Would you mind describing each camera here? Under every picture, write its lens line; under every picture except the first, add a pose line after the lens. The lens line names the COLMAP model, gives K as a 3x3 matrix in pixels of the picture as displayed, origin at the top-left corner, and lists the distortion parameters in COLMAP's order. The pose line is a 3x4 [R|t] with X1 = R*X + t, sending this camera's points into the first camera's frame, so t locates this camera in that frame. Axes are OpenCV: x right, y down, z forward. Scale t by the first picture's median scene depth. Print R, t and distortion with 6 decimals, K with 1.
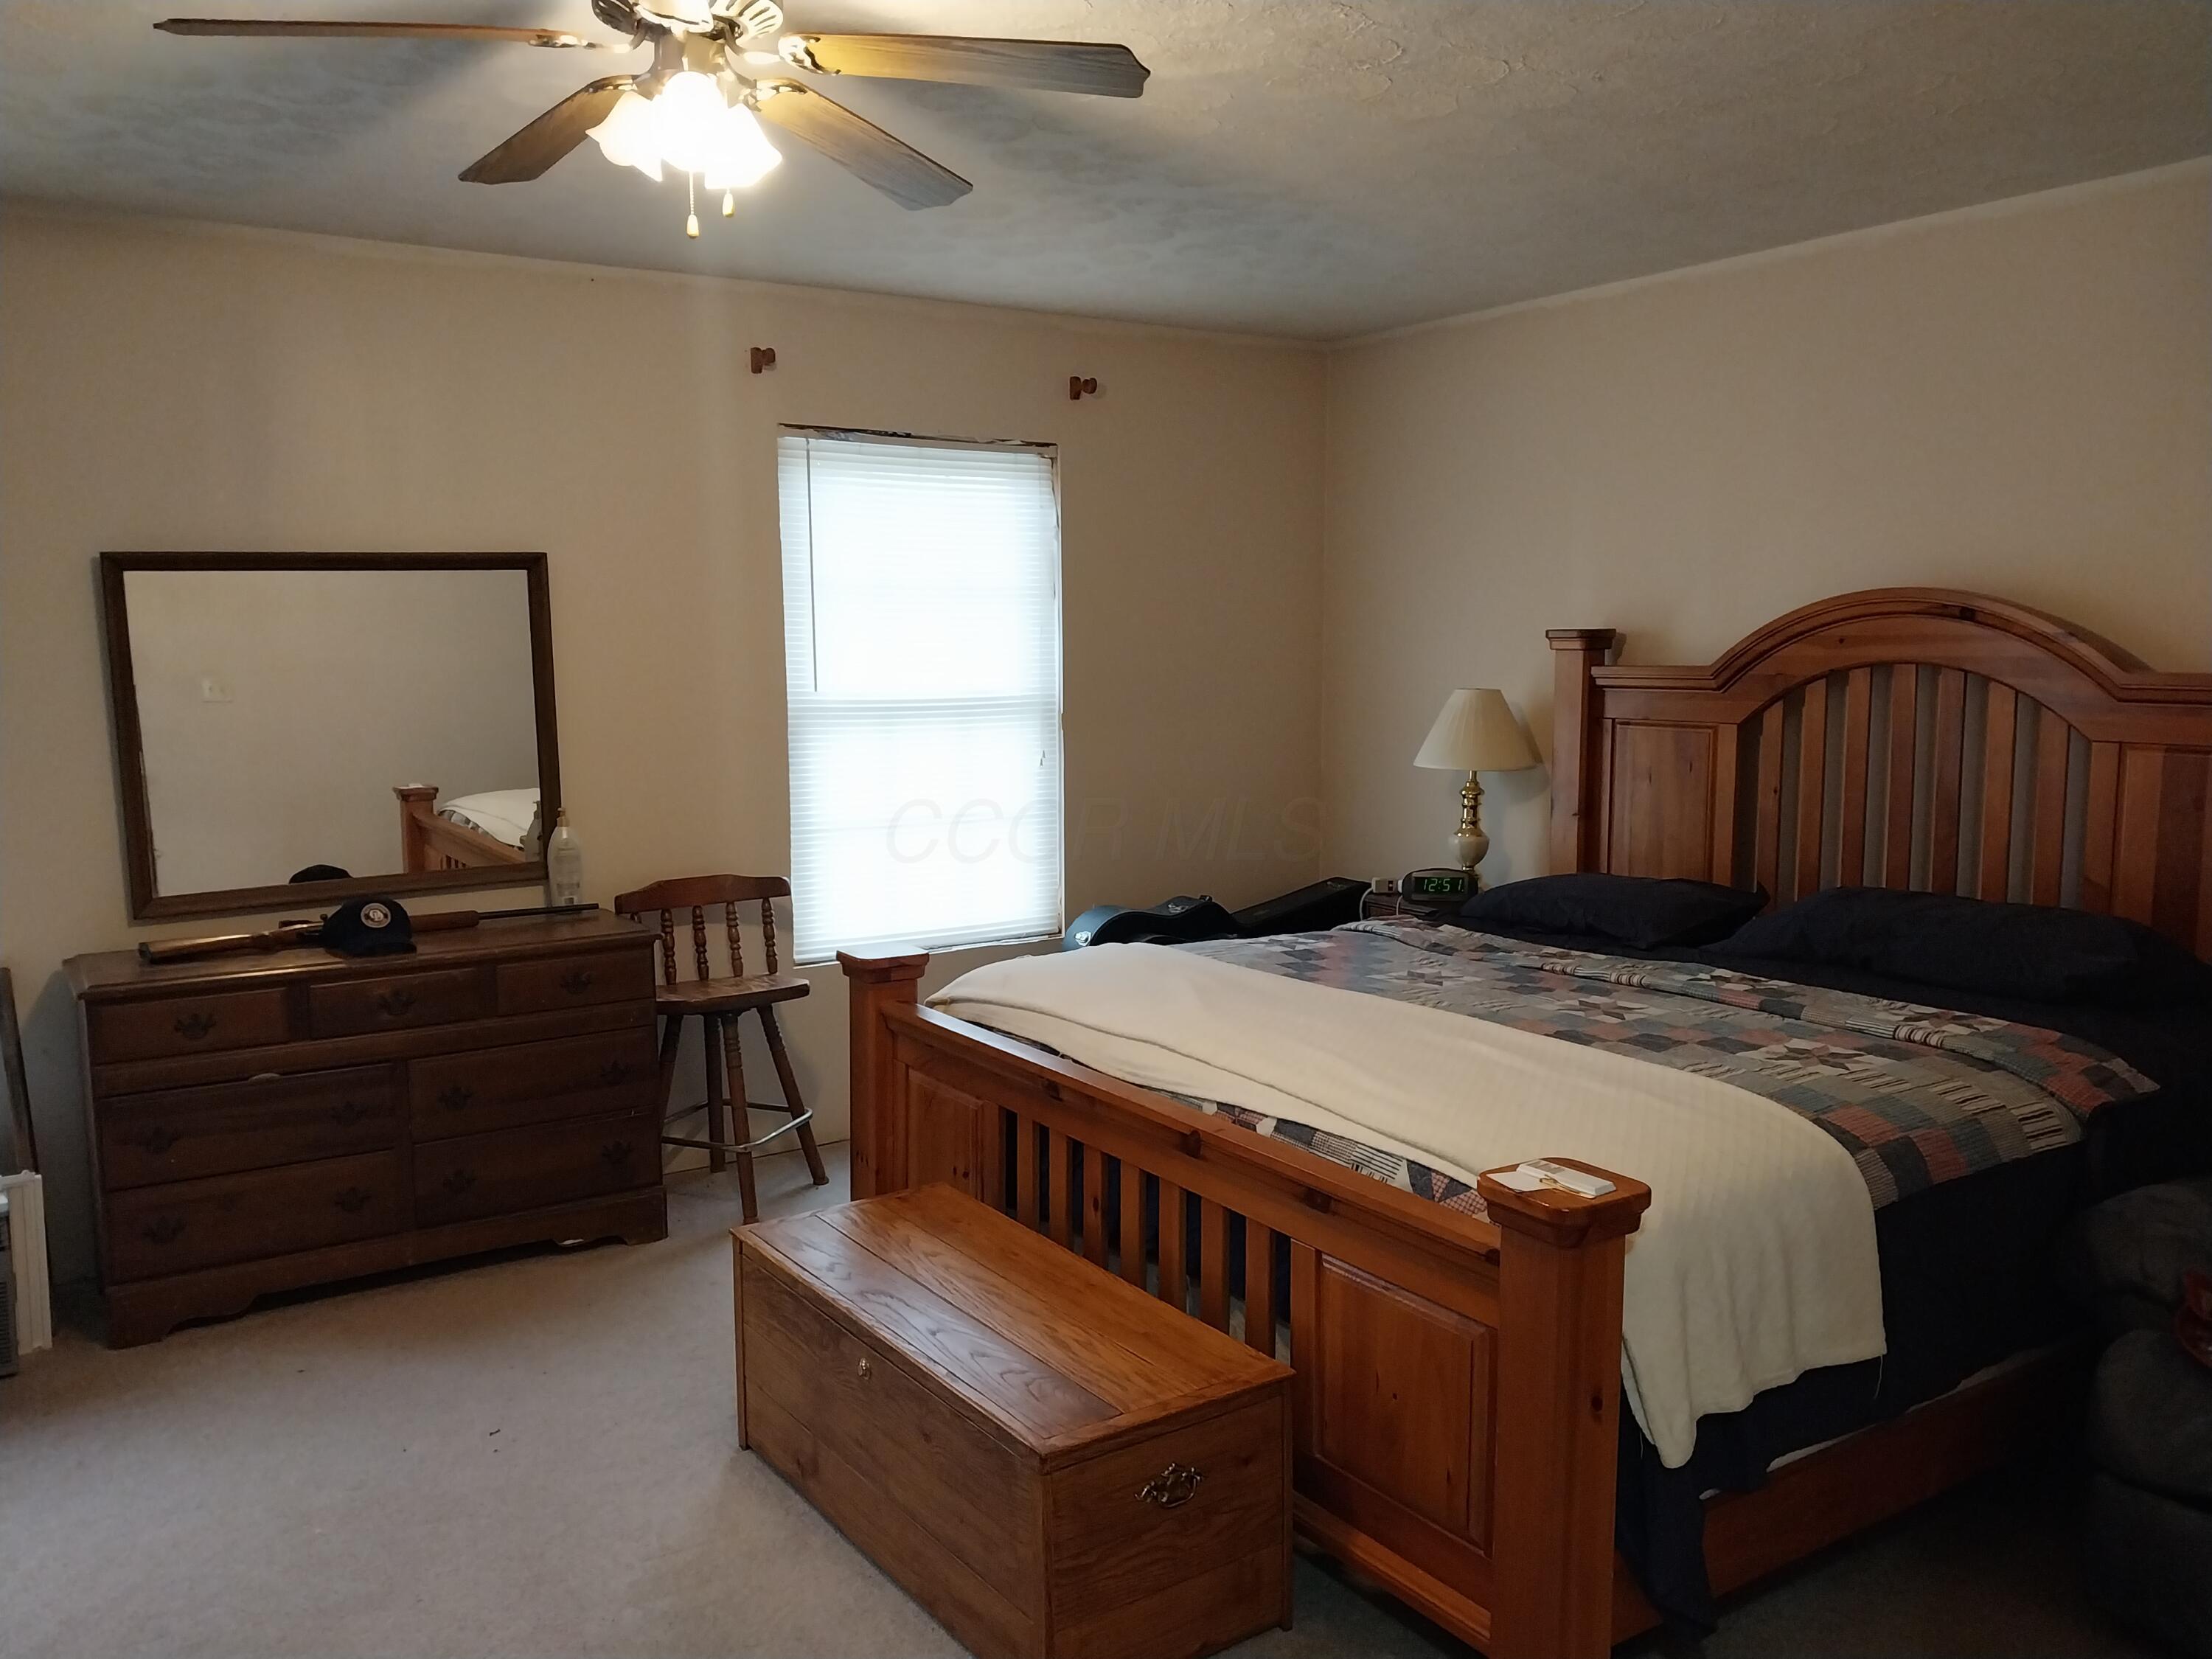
lens RADIAL K [[1681.2, 0, 1106.0], [0, 1681.2, 893.7], [0, 0, 1]] dist [-0.000930, -0.000671]
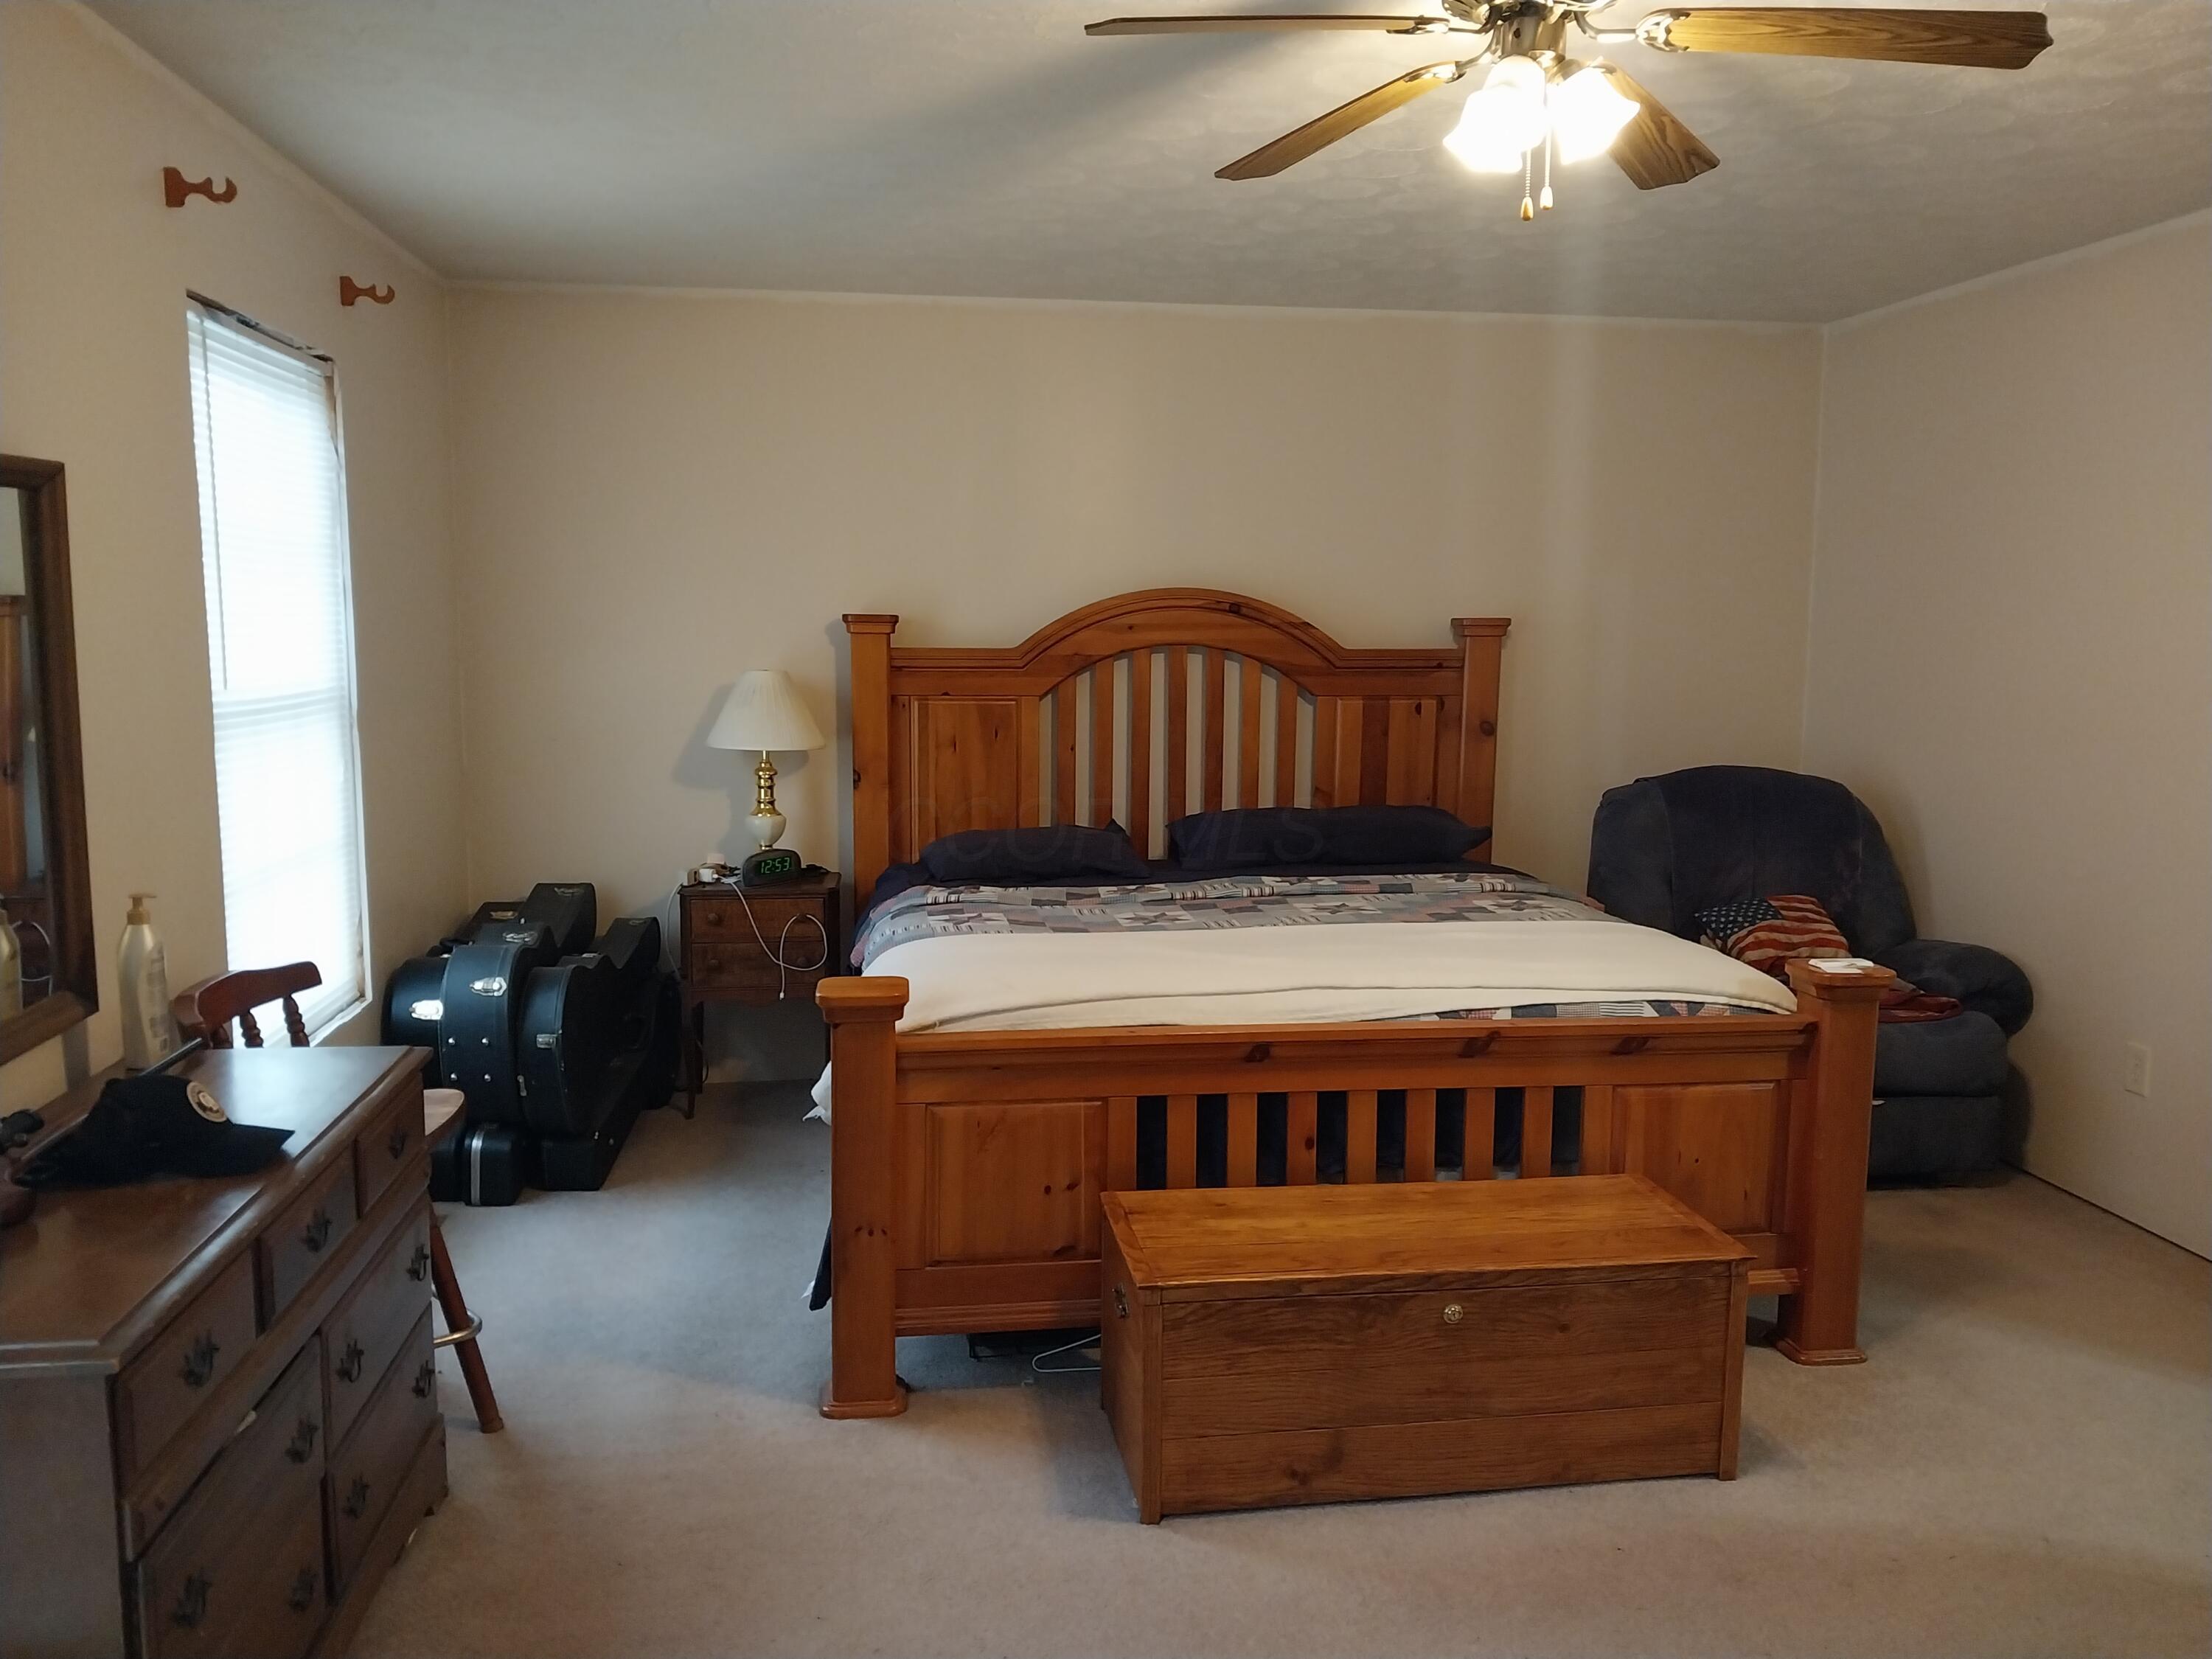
lens RADIAL K [[1733.9, 0, 1106.0], [0, 1733.9, 829.5], [0, 0, 1]] dist [0.045035, -0.000926]
pose [[0.437957, -0.098804, 0.893550, -0.739907], [0.121935, 0.991286, 0.049847, -0.063220], [-0.890688, 0.087124, 0.446188, 0.419119]]
